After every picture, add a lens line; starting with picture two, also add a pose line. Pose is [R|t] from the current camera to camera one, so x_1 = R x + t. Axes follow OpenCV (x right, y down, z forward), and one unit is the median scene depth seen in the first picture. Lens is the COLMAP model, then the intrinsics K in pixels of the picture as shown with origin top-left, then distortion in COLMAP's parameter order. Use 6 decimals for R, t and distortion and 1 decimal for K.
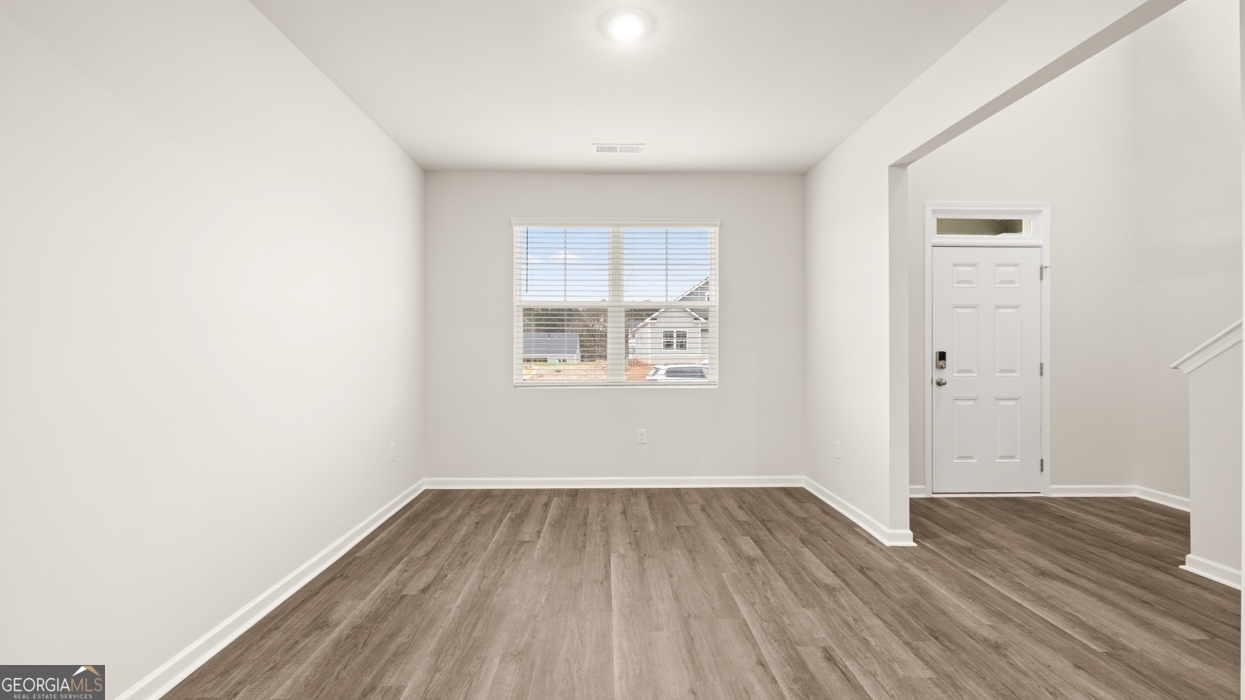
lens RADIAL K [[522.4, 0, 620.0], [0, 522.4, 350.6], [0, 0, 1]] dist [-0.000413, -0.000382]
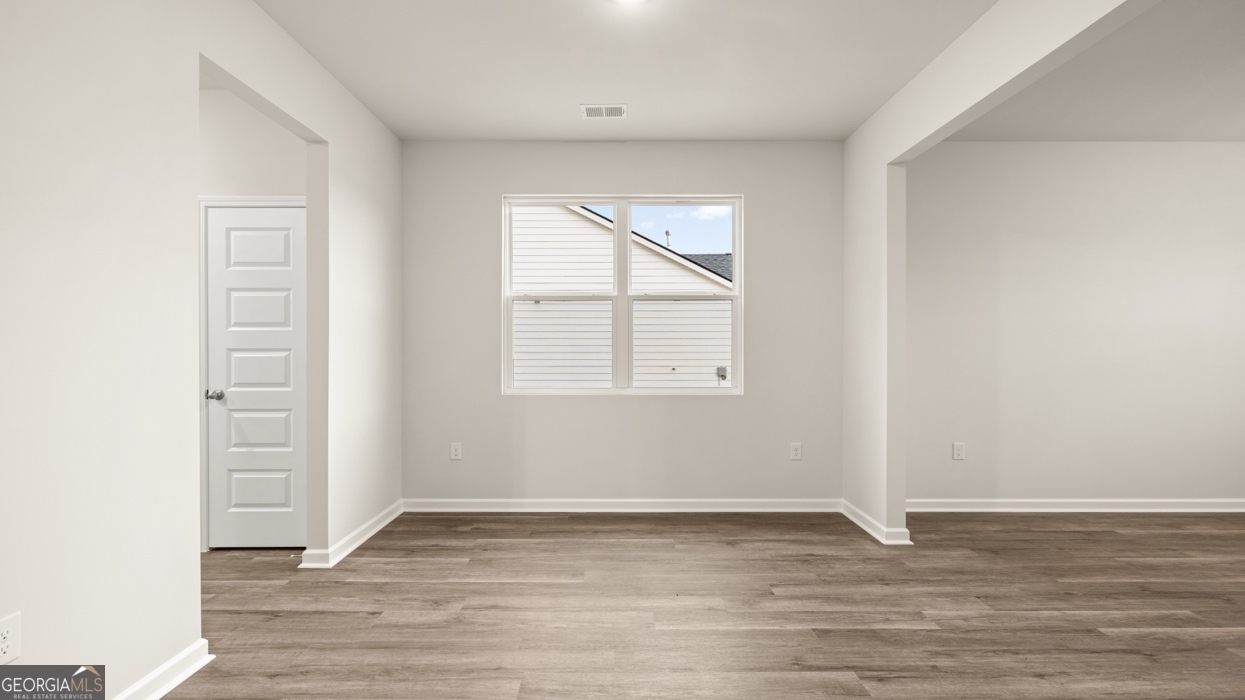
lens RADIAL K [[518.5, 0, 619.6], [0, 518.5, 350.7], [0, 0, 1]] dist [0.000354, -0.000285]
pose [[-0.028829, 0.003673, -0.999578, 0.818192], [-0.004272, 0.999984, 0.003797, 0.003997], [0.999575, 0.004379, -0.028813, -0.489601]]
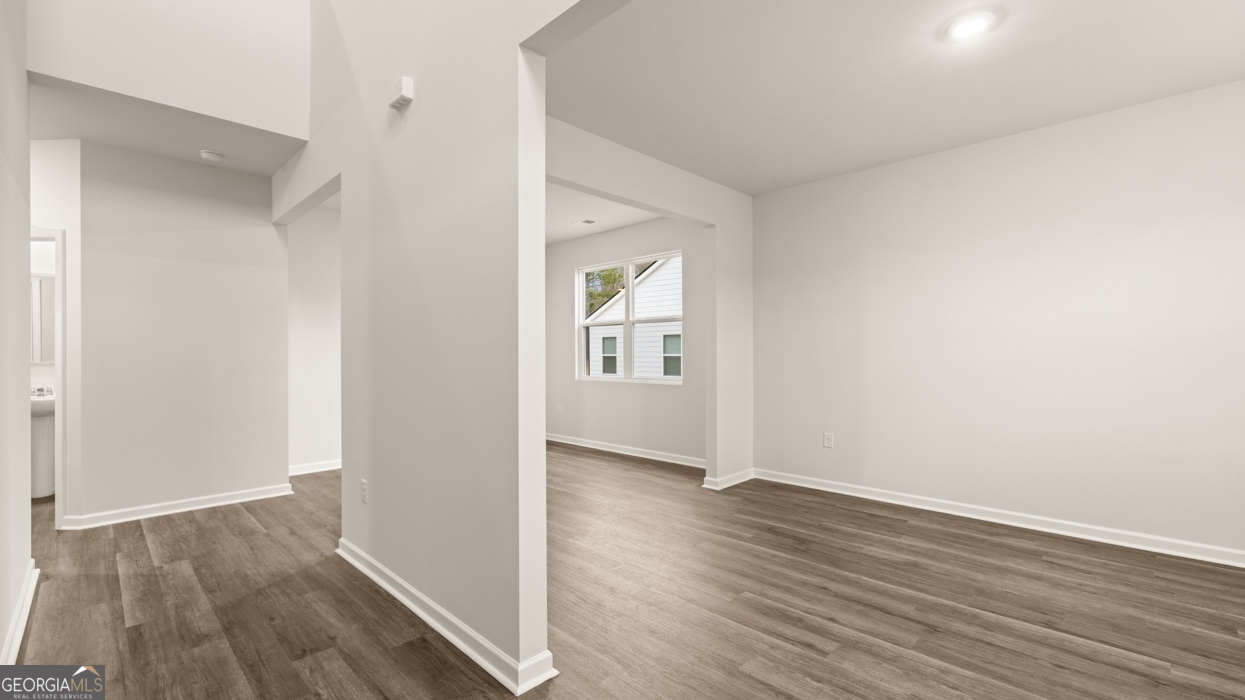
lens RADIAL K [[522.4, 0, 620.0], [0, 522.4, 350.6], [0, 0, 1]] dist [-0.000413, -0.000382]
pose [[-0.721027, -0.001292, -0.692905, 1.024688], [0.000462, 0.999997, -0.002346, -0.005305], [0.692906, -0.002012, -0.721025, 1.085426]]
